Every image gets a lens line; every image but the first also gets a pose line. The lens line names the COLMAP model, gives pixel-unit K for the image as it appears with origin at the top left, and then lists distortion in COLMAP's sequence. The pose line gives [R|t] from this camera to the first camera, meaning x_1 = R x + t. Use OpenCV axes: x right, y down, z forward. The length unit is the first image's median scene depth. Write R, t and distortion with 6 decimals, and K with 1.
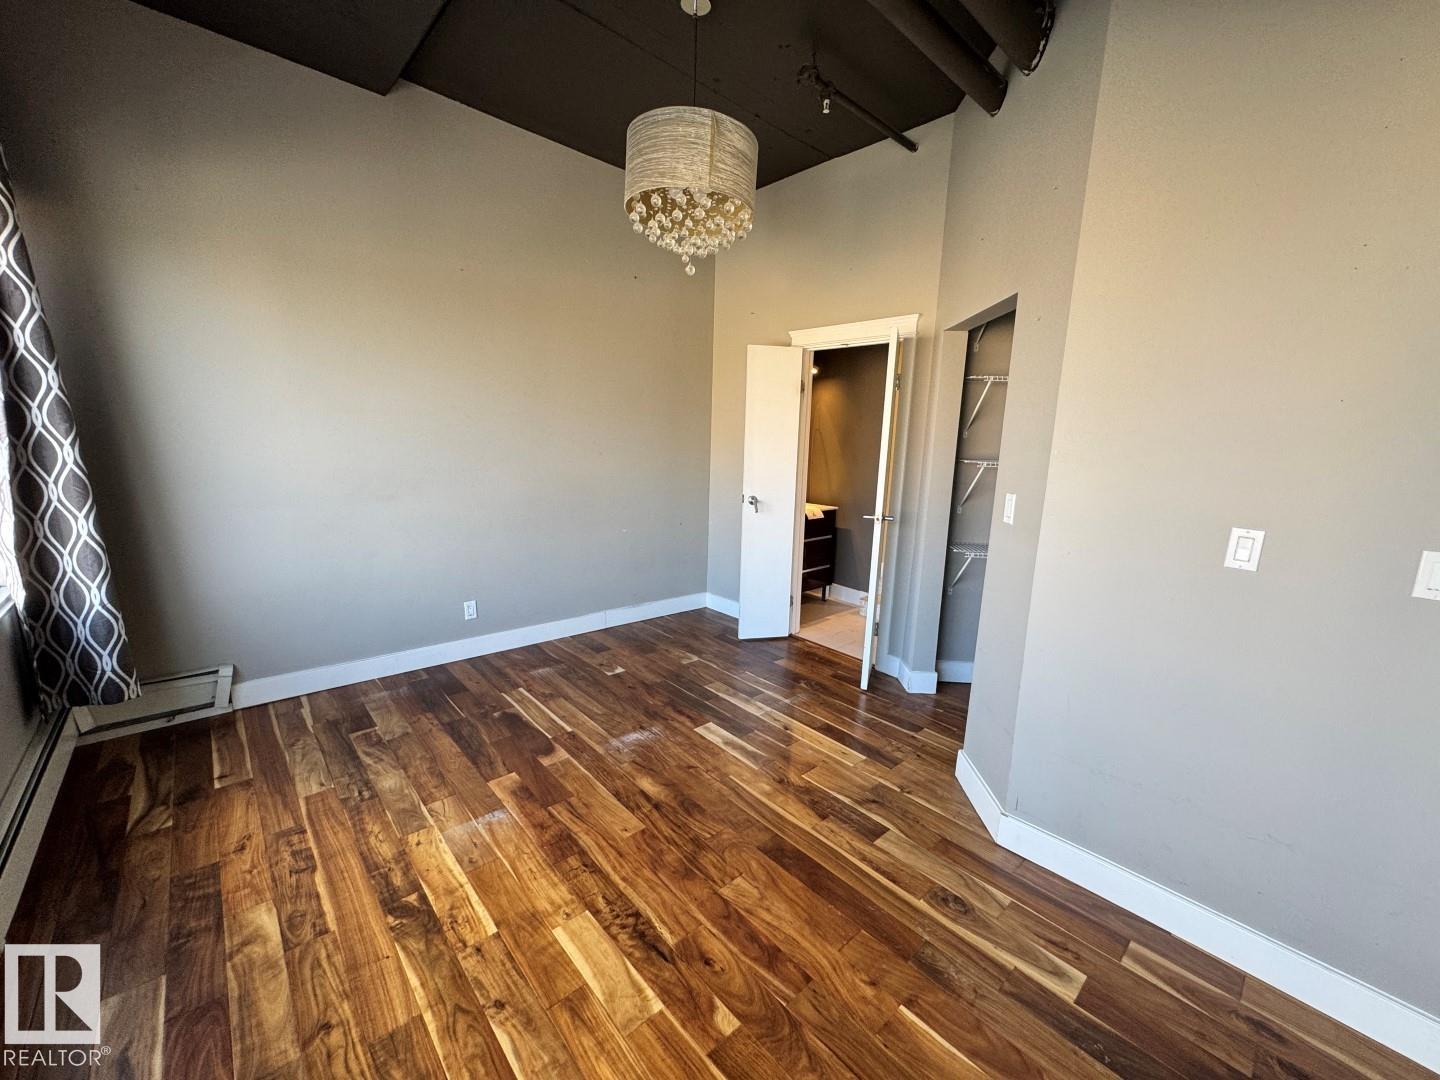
lens RADIAL K [[574.0, 0, 716.4], [0, 574.0, 543.0], [0, 0, 1]] dist [-0.006809, -0.000061]
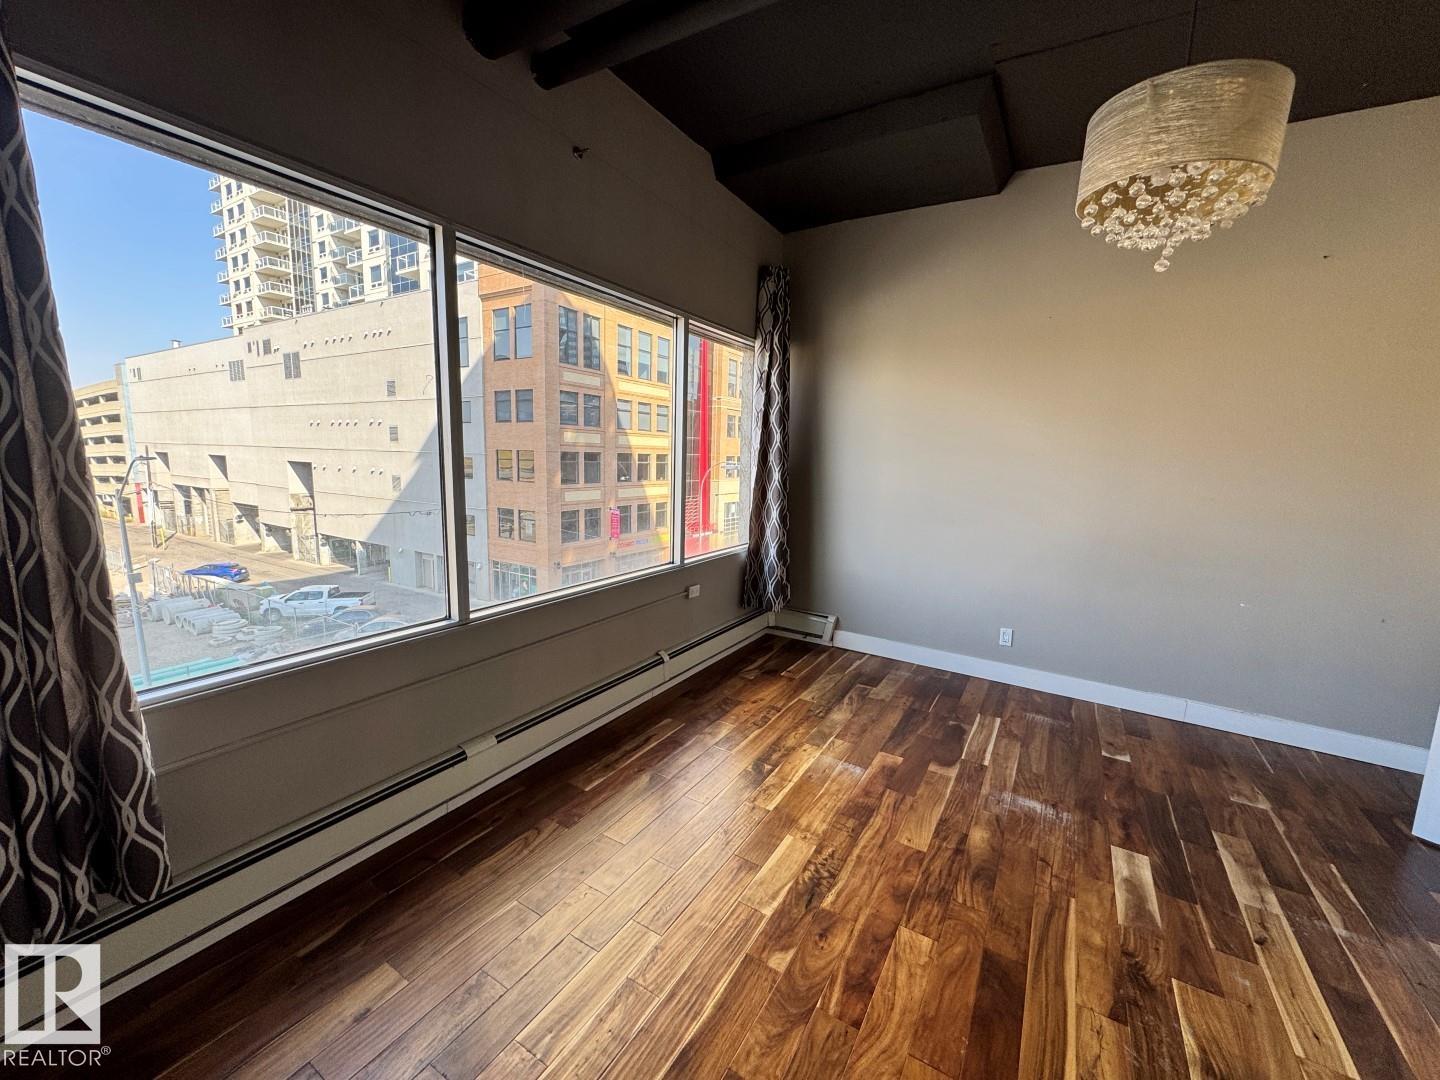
lens RADIAL K [[574.0, 0, 714.8], [0, 574.0, 535.9], [0, 0, 1]] dist [-0.006809, -0.000061]
pose [[0.279157, 0.111710, -0.953726, 0.589847], [-0.202345, 0.977752, 0.055297, -0.020092], [0.938684, 0.177545, 0.295550, 0.234898]]
